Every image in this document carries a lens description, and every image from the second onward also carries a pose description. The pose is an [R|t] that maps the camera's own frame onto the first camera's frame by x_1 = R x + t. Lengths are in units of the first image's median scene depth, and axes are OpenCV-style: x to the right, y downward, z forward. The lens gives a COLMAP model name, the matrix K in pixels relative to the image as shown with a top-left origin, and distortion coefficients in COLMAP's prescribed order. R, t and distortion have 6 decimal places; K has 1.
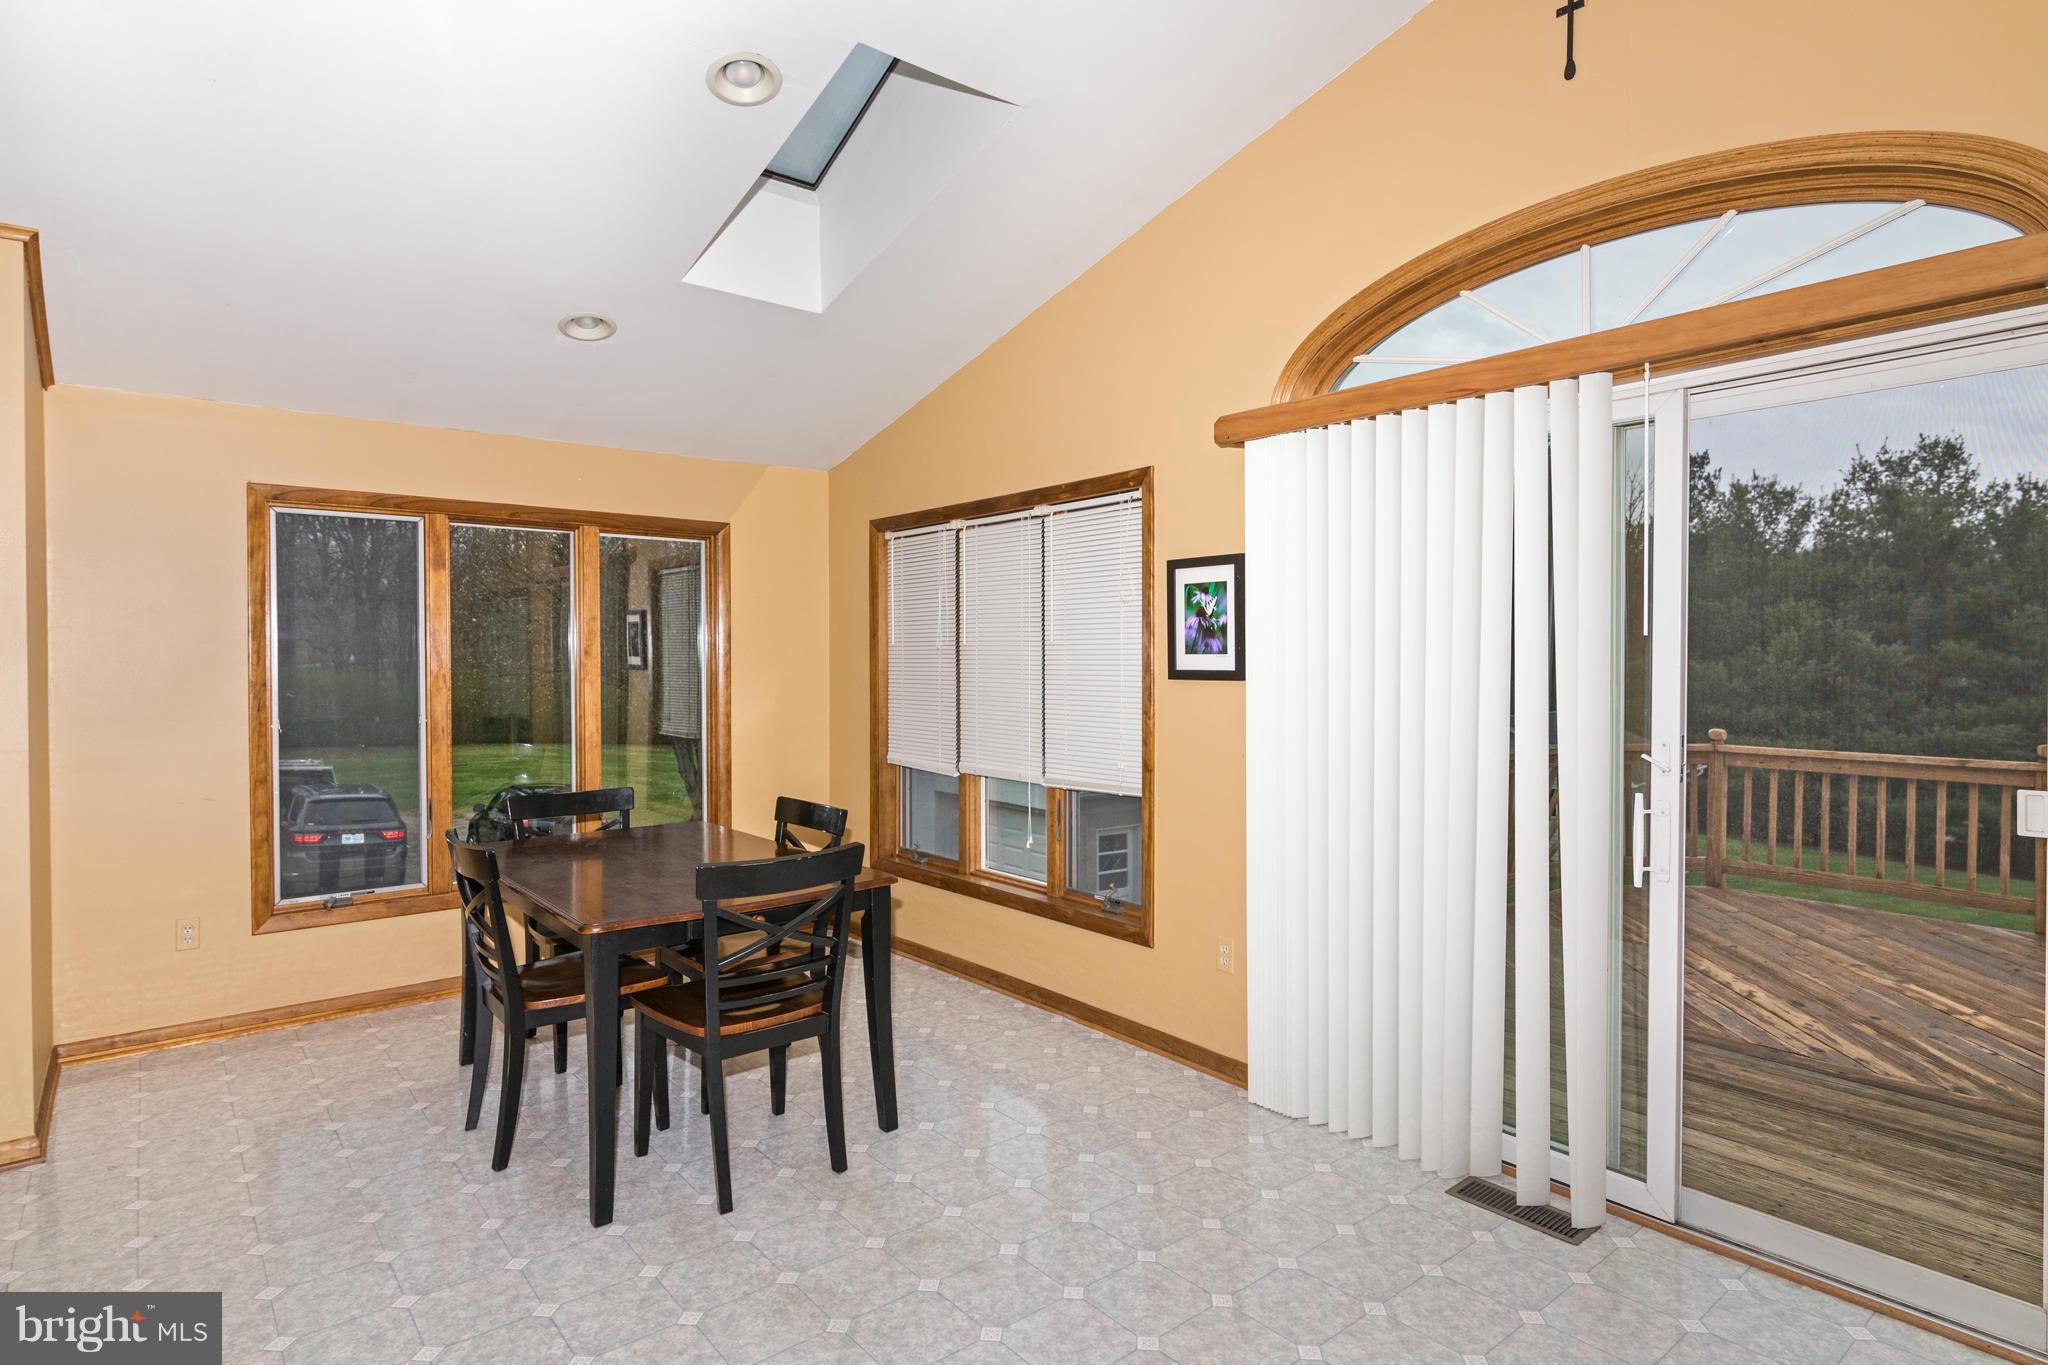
lens RADIAL K [[1084.0, 0, 1024.0], [0, 1084.0, 682.5], [0, 0, 1]] dist [-0.000440, -0.000427]
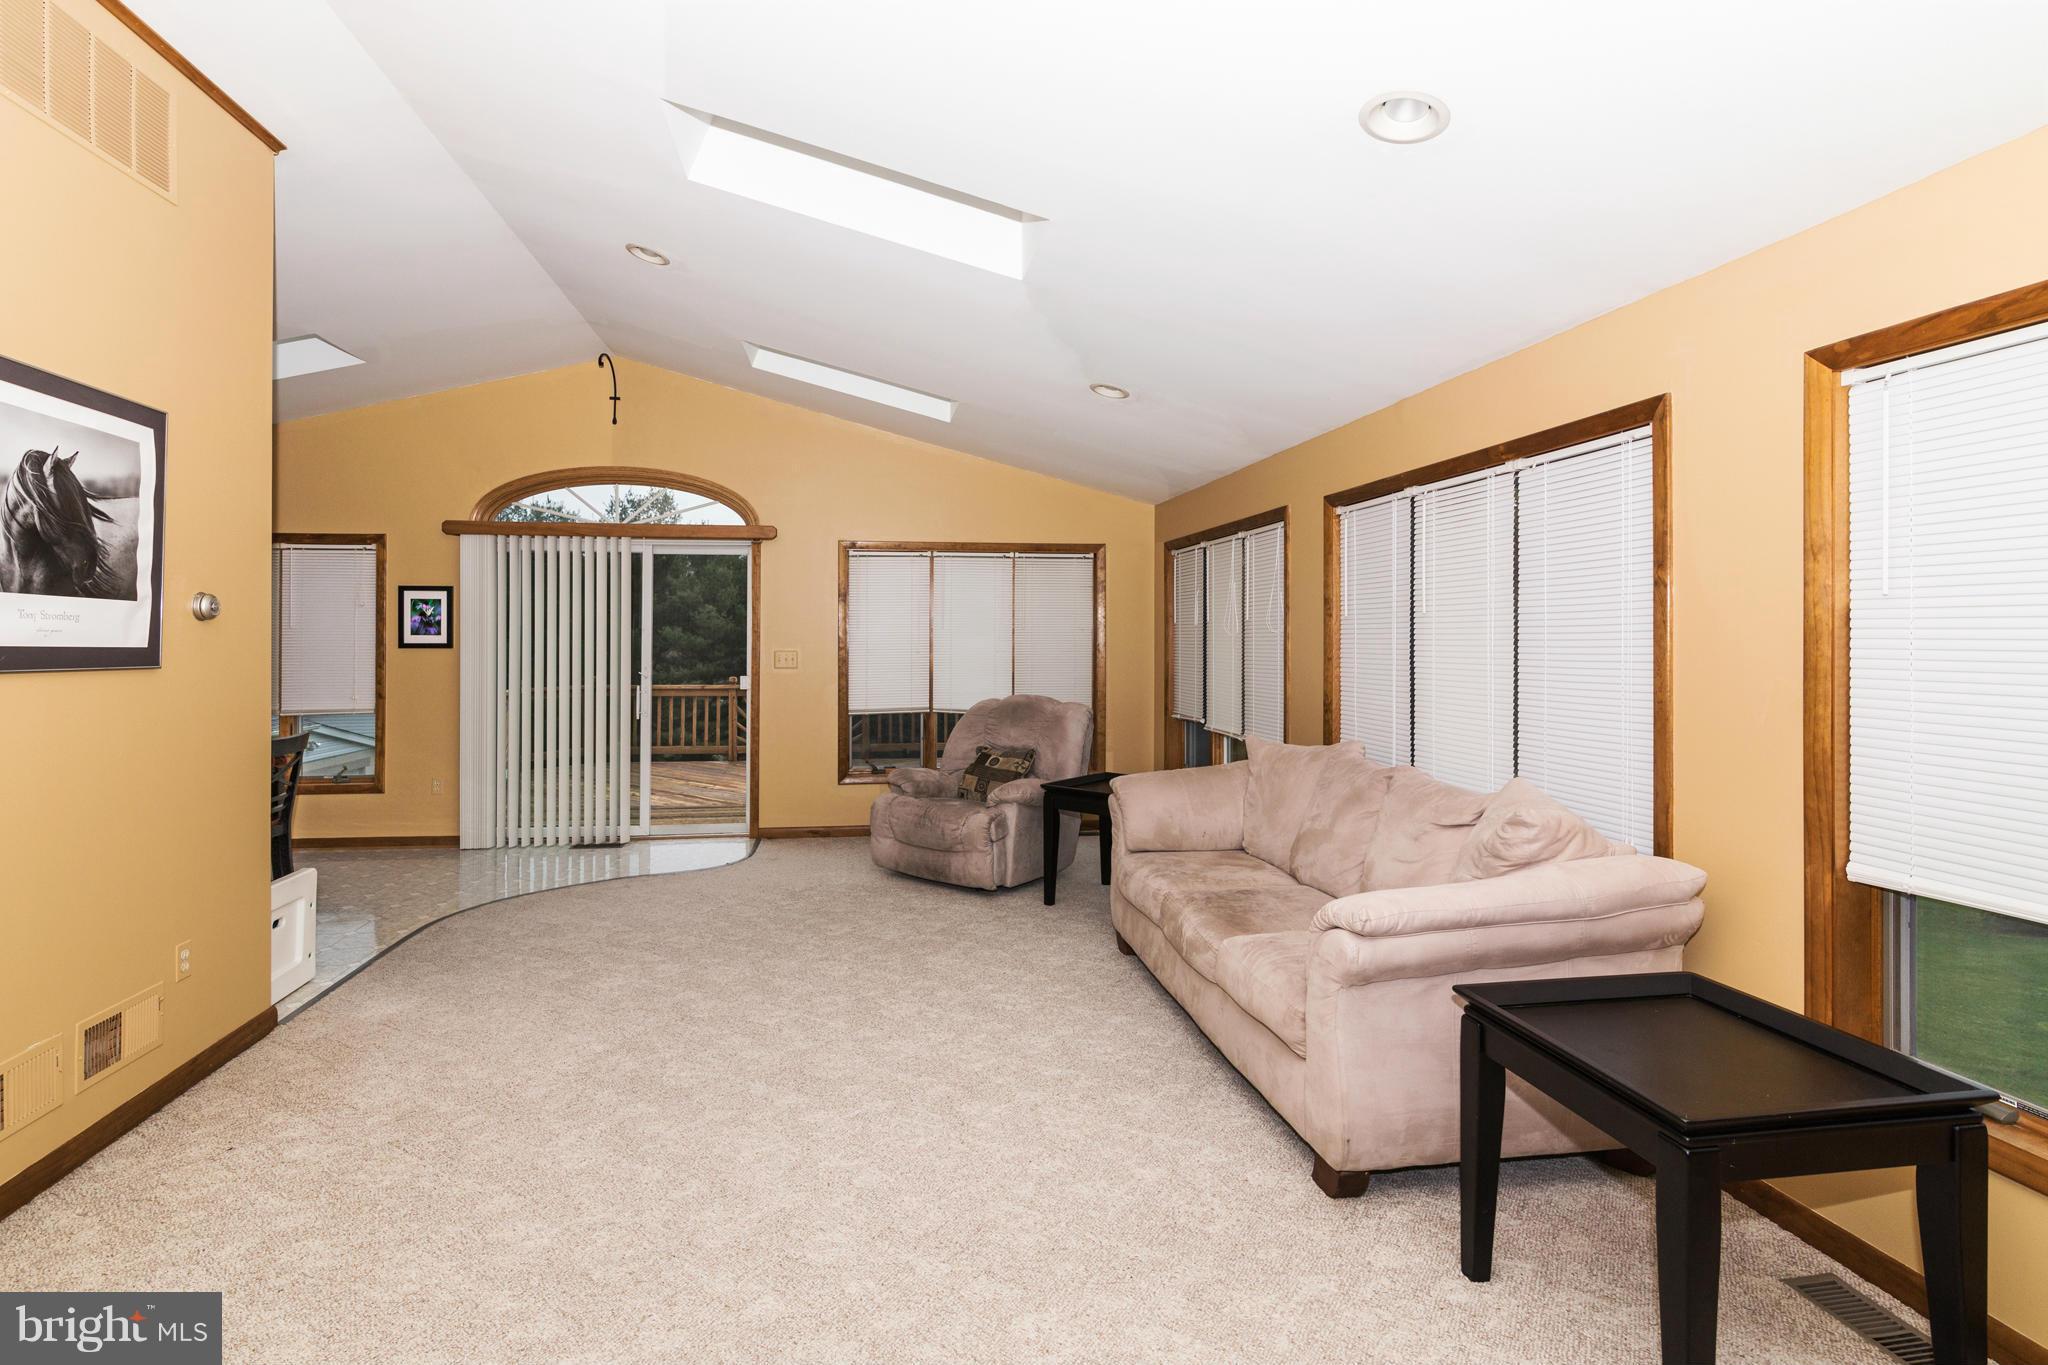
lens RADIAL K [[1145.9, 0, 1014.9], [0, 1145.9, 638.0], [0, 0, 1]] dist [0.001913, -0.002136]
pose [[0.520858, 0.003631, 0.853635, -1.064773], [0.014713, 0.999804, -0.013230, 0.022513], [-0.853516, 0.019450, 0.520703, -1.010624]]
